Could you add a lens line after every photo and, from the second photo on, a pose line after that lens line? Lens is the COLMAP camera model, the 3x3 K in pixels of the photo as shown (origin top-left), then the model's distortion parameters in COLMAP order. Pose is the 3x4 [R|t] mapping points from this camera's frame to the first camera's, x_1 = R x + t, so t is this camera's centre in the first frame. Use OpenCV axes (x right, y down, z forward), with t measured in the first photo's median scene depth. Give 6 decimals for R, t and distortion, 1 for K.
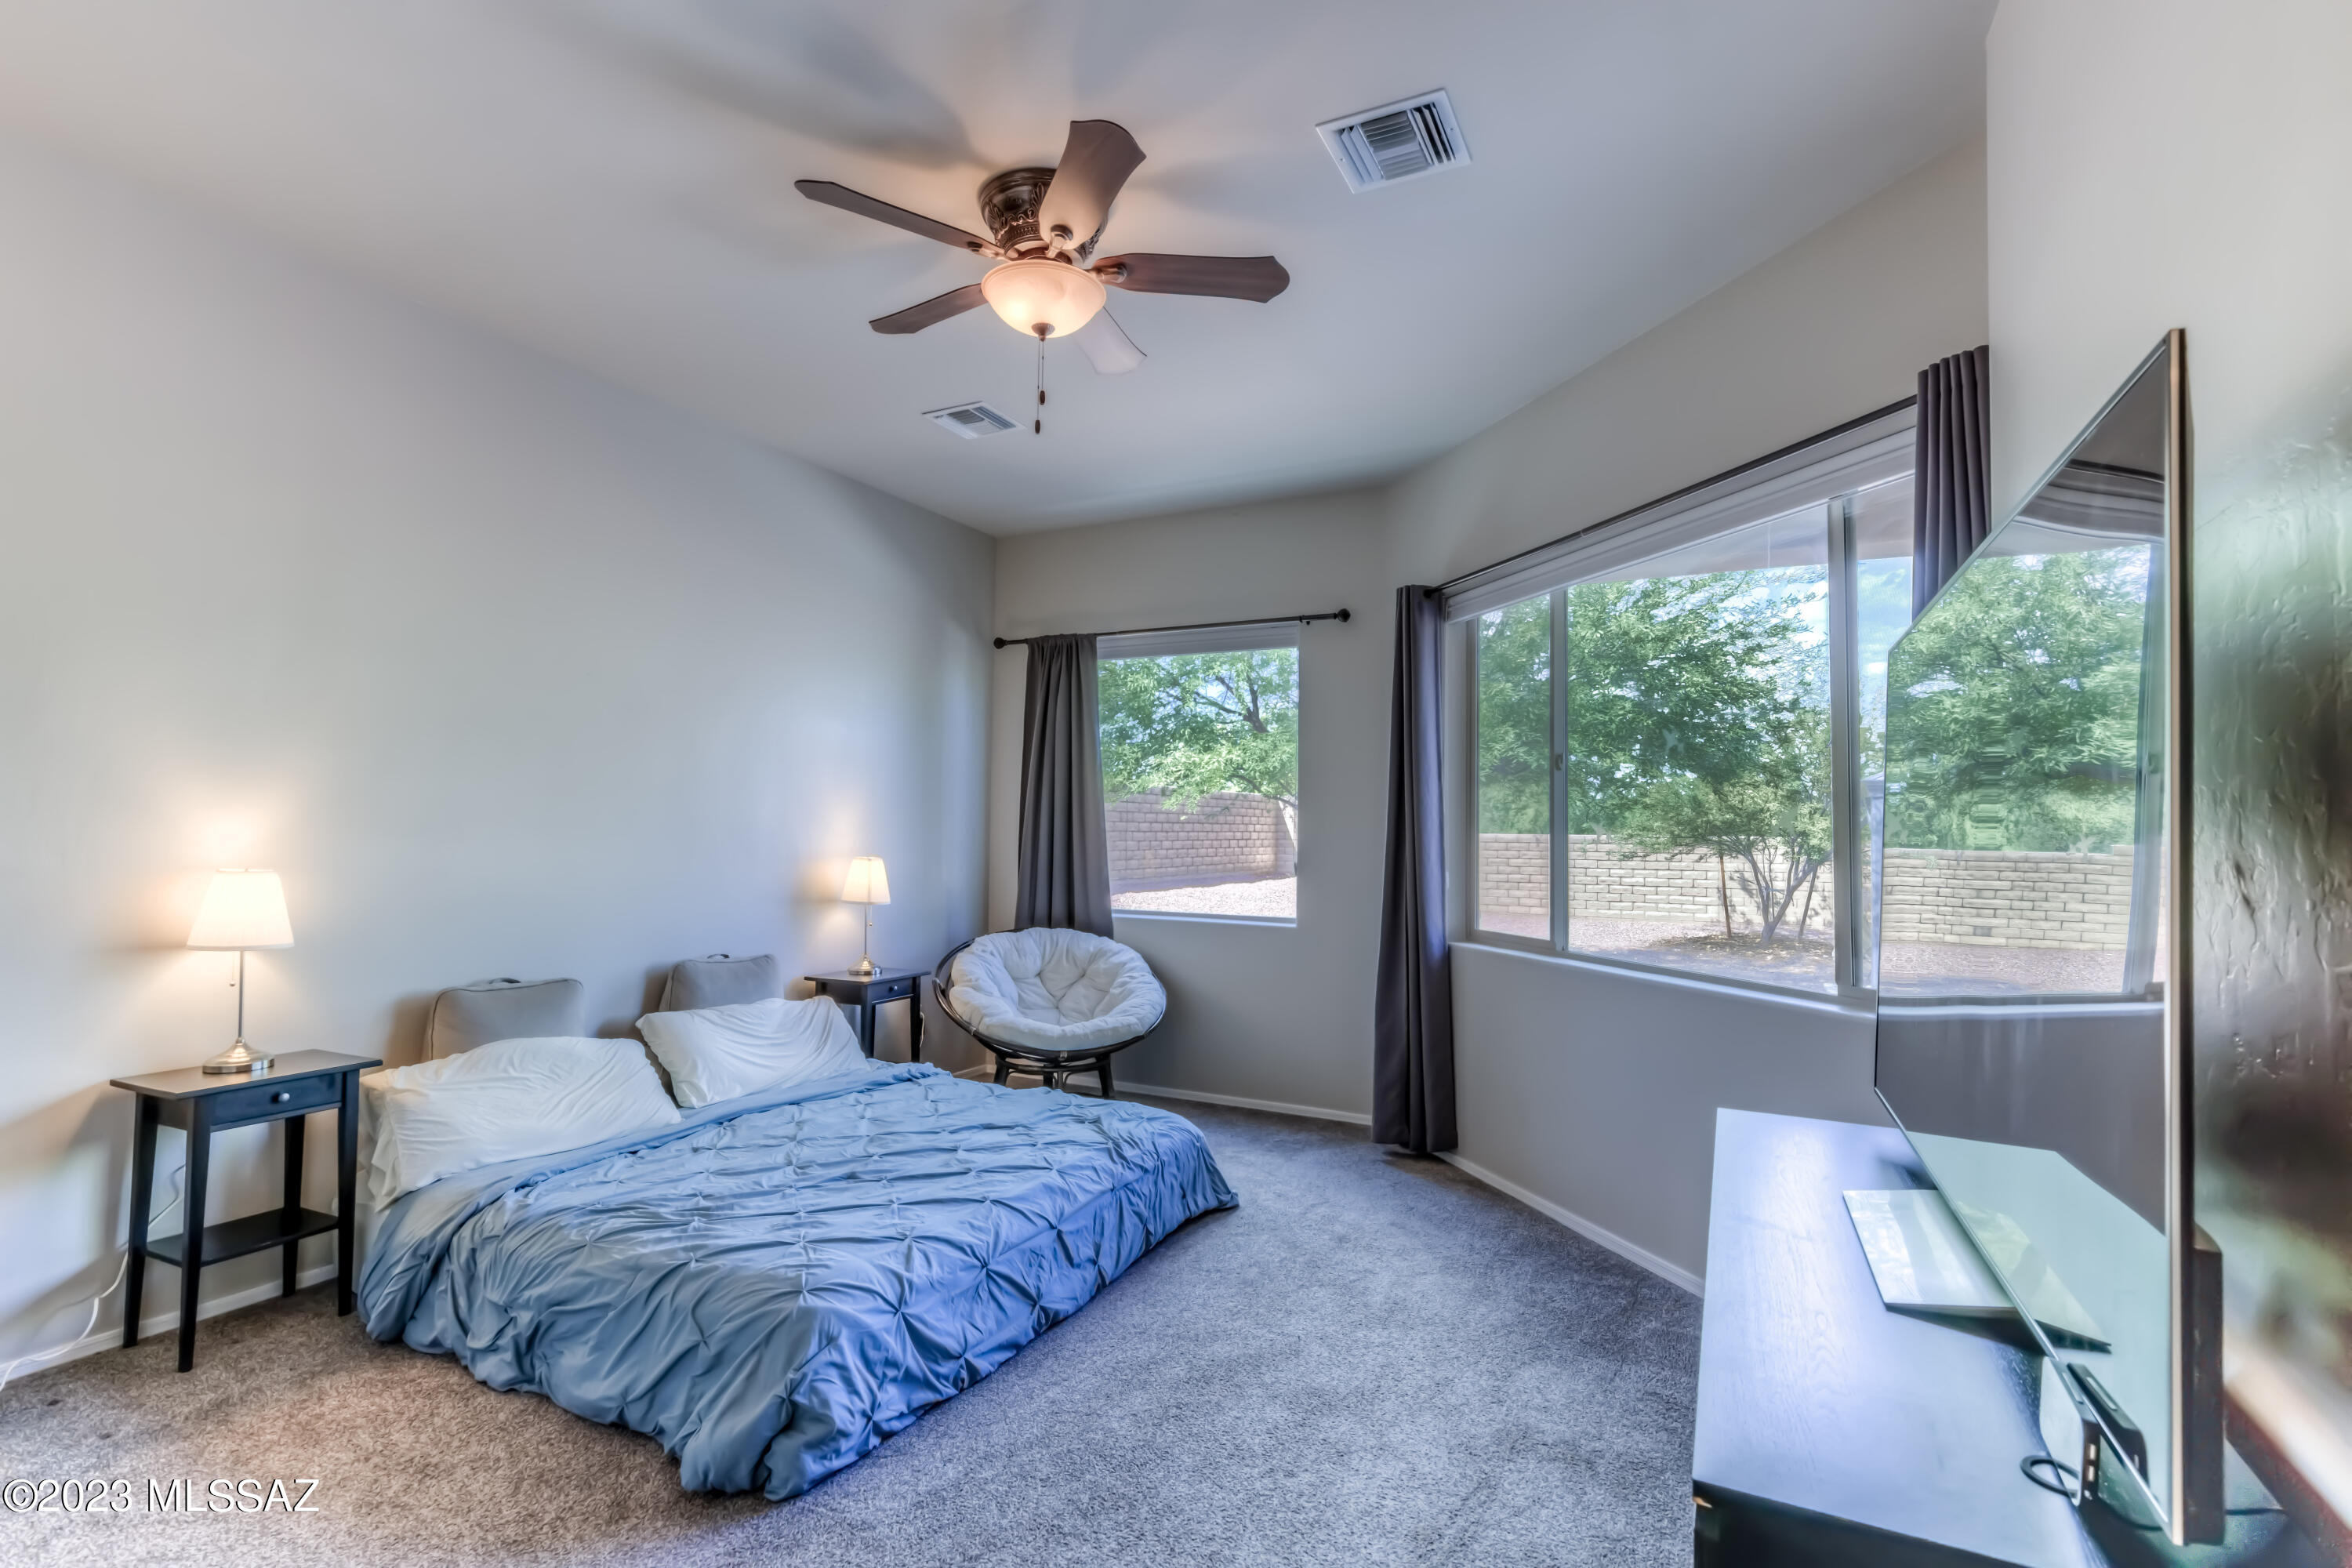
lens RADIAL K [[1090.9, 0, 1162.5], [0, 1090.9, 793.2], [0, 0, 1]] dist [-0.001501, -0.004380]
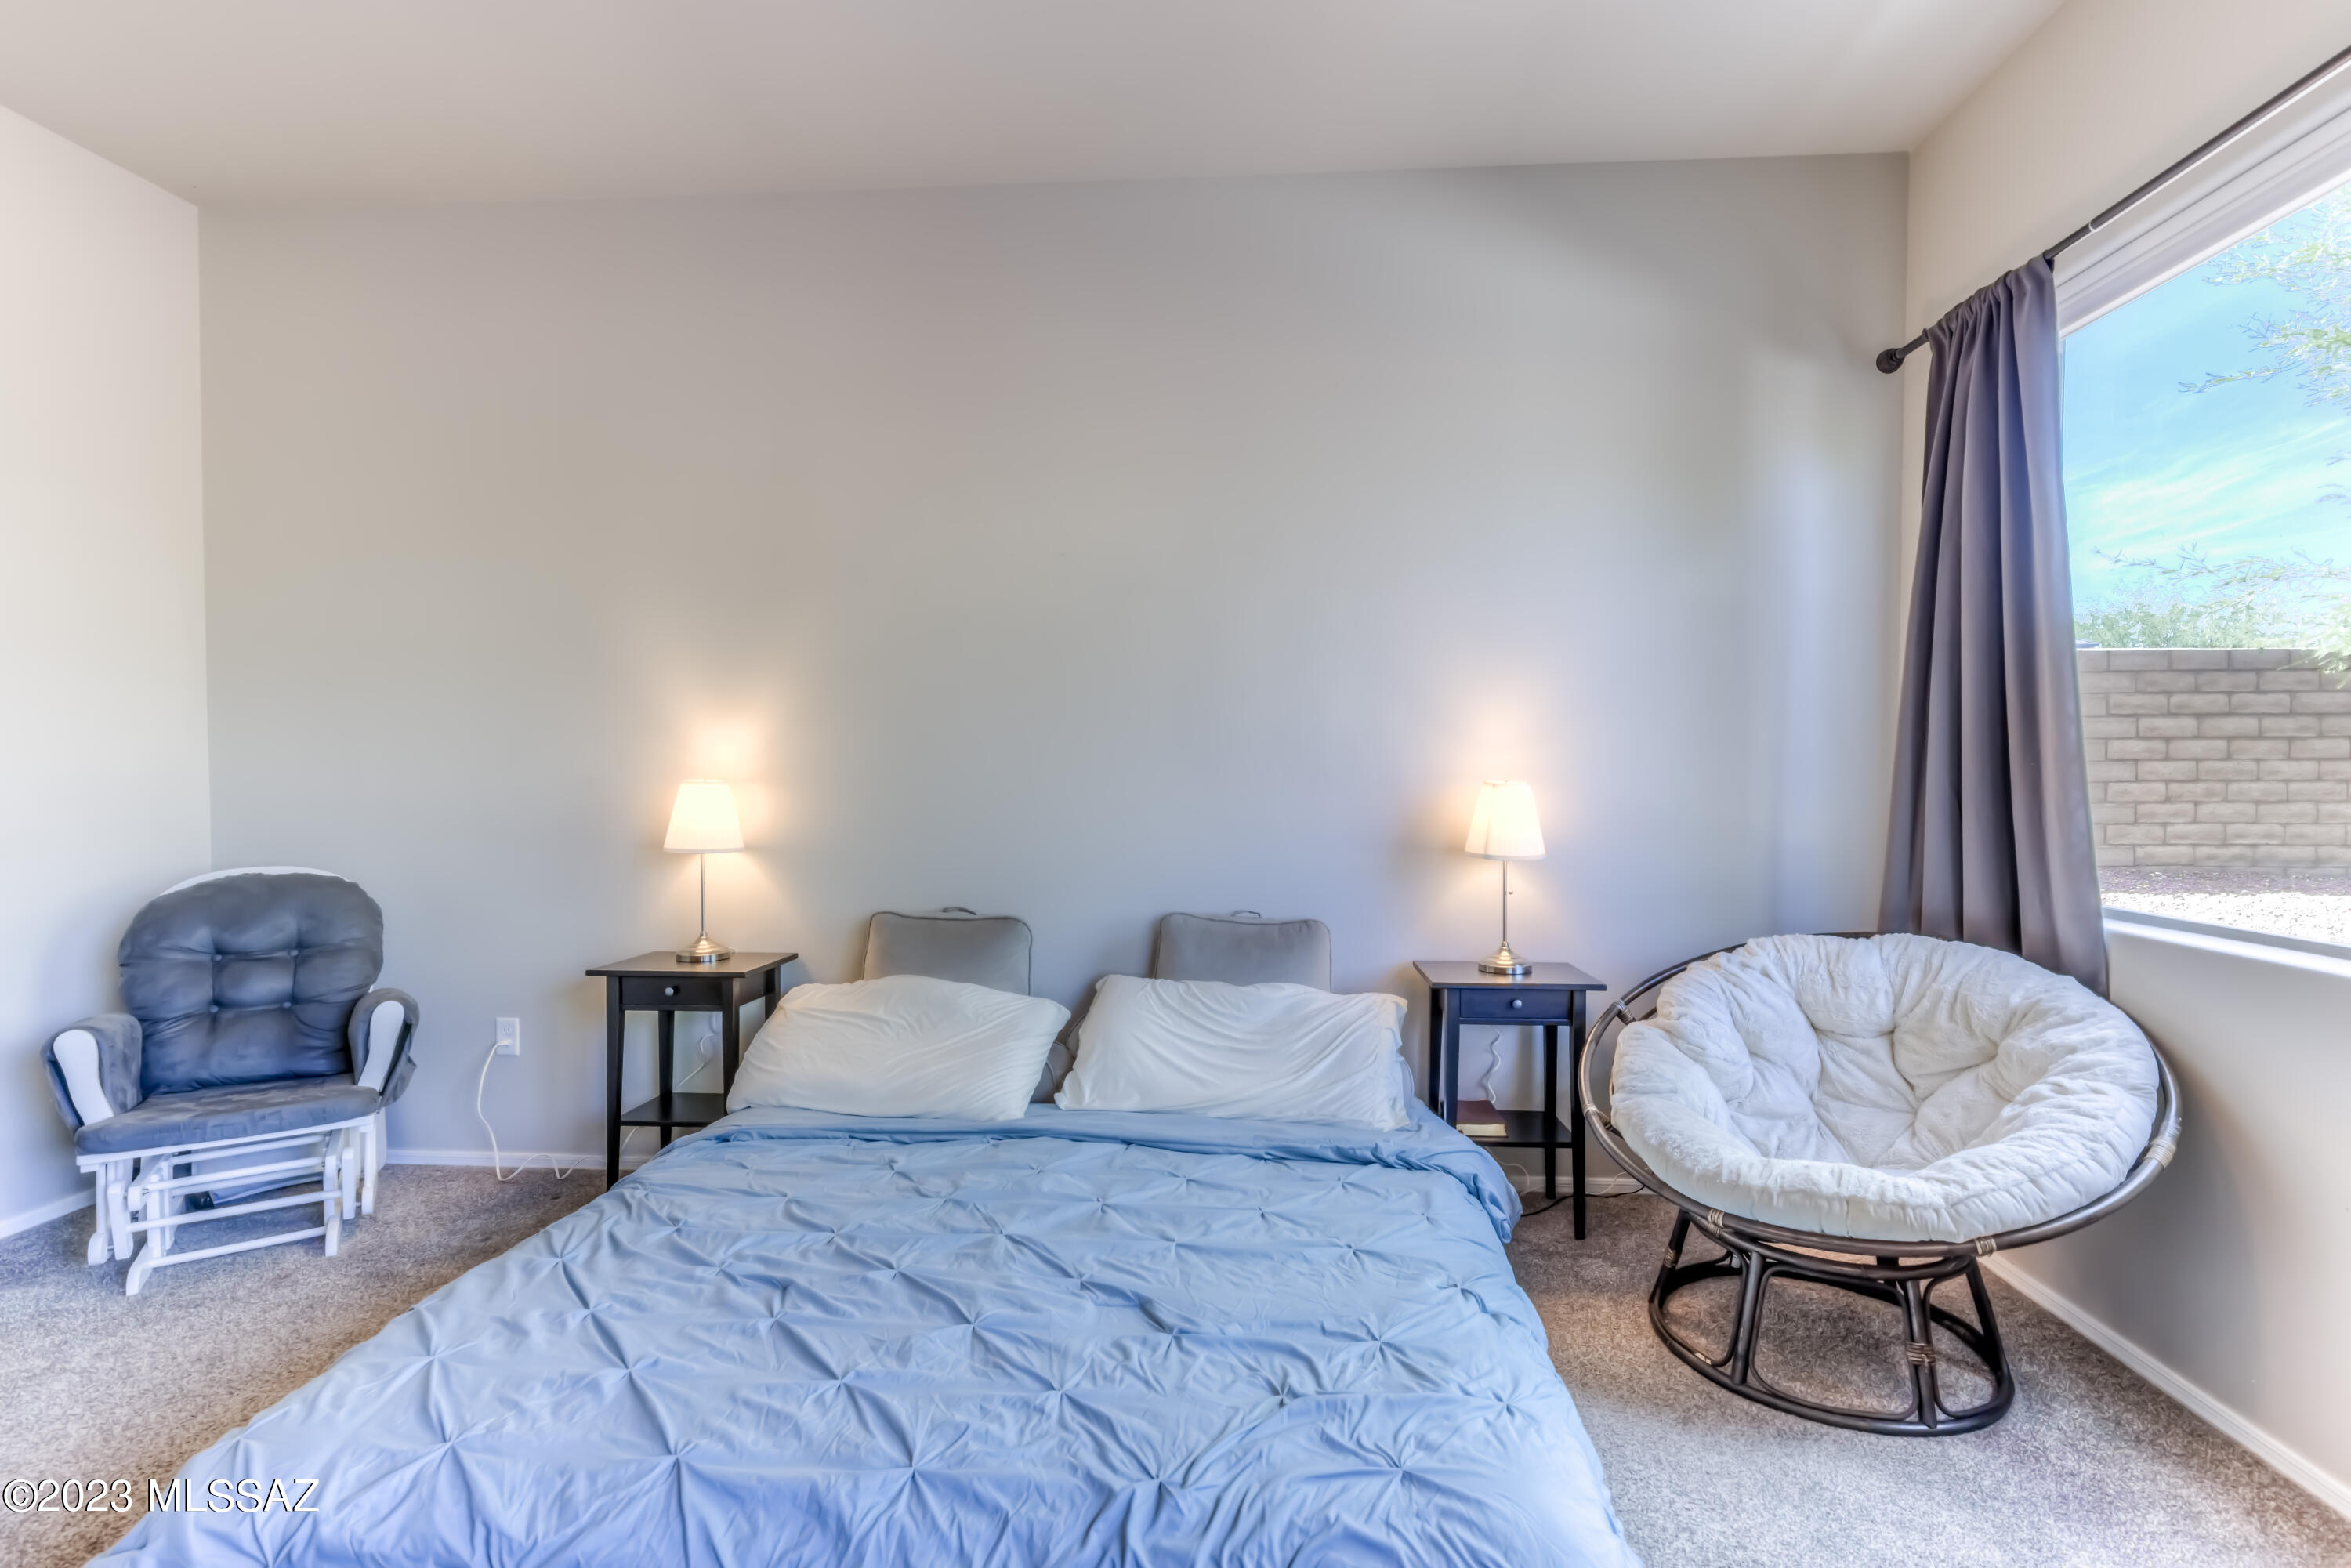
lens RADIAL K [[1090.4, 0, 1187.0], [0, 1090.4, 774.7], [0, 0, 1]] dist [-0.001501, -0.004380]
pose [[0.380902, -0.007554, -0.924585, 0.252676], [0.043743, 0.998994, 0.009859, 0.045442], [0.923580, -0.044199, 0.380849, 0.669522]]
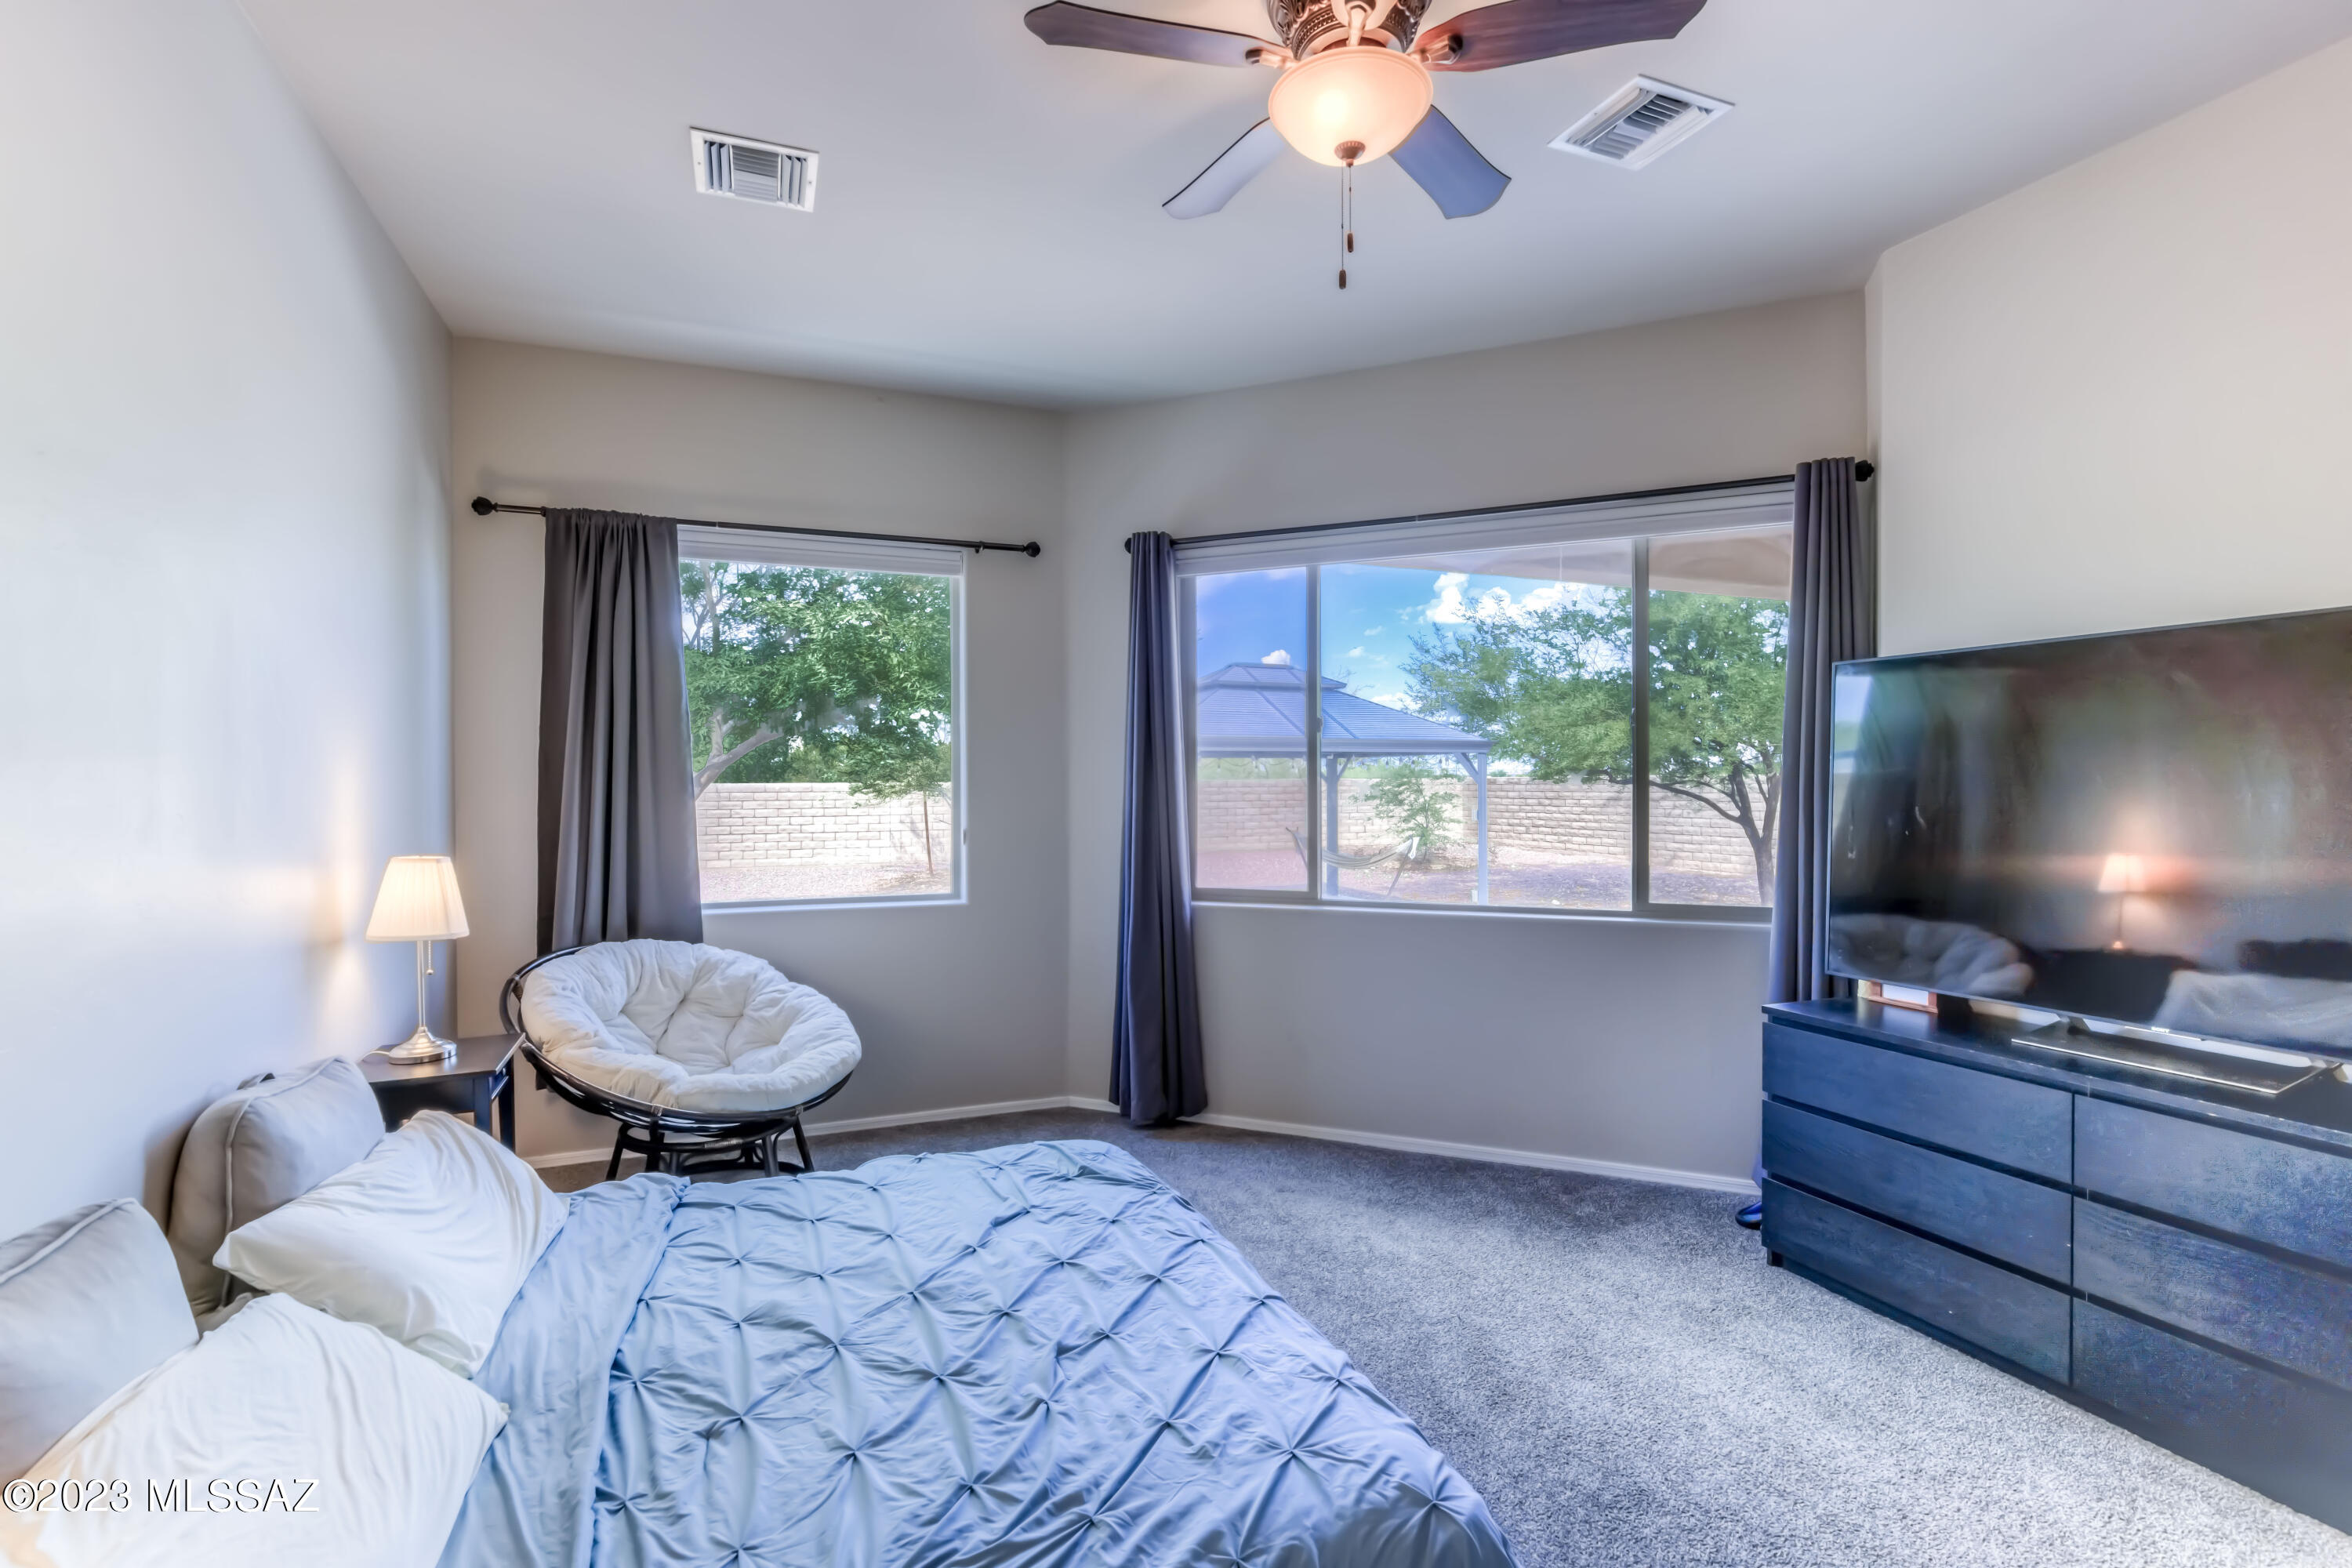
lens RADIAL K [[1090.9, 0, 1171.7], [0, 1090.9, 786.8], [0, 0, 1]] dist [-0.001501, -0.004380]
pose [[0.654276, -0.017598, 0.756051, -0.492788], [-0.014429, 0.999257, 0.035746, -0.003454], [-0.756118, -0.034297, 0.653536, 0.367351]]
